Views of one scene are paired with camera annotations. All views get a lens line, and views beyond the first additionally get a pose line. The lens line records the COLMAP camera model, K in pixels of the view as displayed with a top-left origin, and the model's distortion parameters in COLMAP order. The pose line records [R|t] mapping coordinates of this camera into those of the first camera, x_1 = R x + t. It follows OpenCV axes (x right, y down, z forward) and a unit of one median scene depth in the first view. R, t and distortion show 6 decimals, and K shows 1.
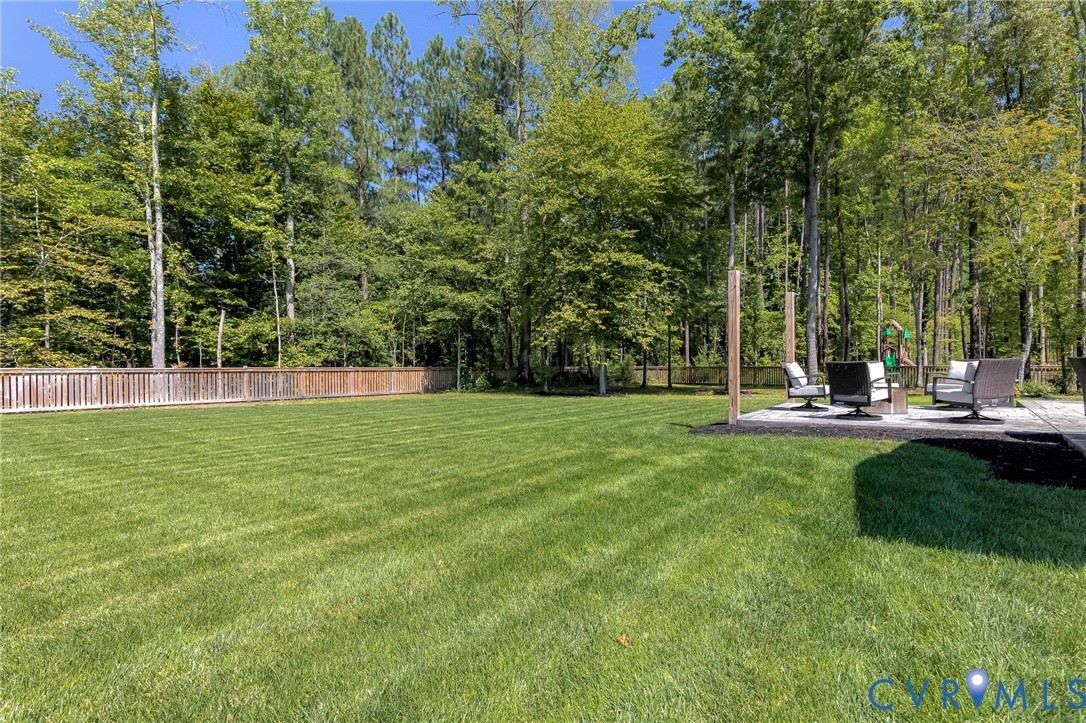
lens RADIAL K [[531.7, 0, 543.0], [0, 531.7, 361.5], [0, 0, 1]] dist [0.003631, 0.000709]
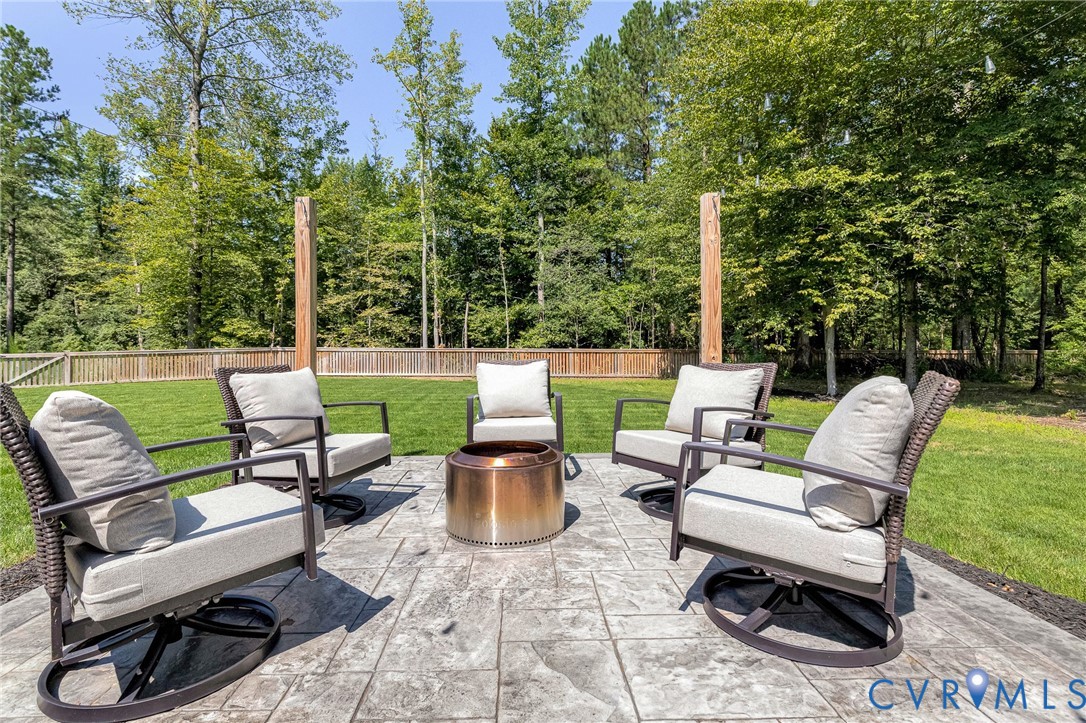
lens RADIAL K [[513.4, 0, 523.4], [0, 513.4, 338.3], [0, 0, 1]] dist [0.002825, 0.000546]
pose [[0.614569, -0.010956, -0.788787, 0.409742], [0.001931, 0.999921, -0.012385, 0.003363], [0.788861, 0.006088, 0.614542, 0.370633]]
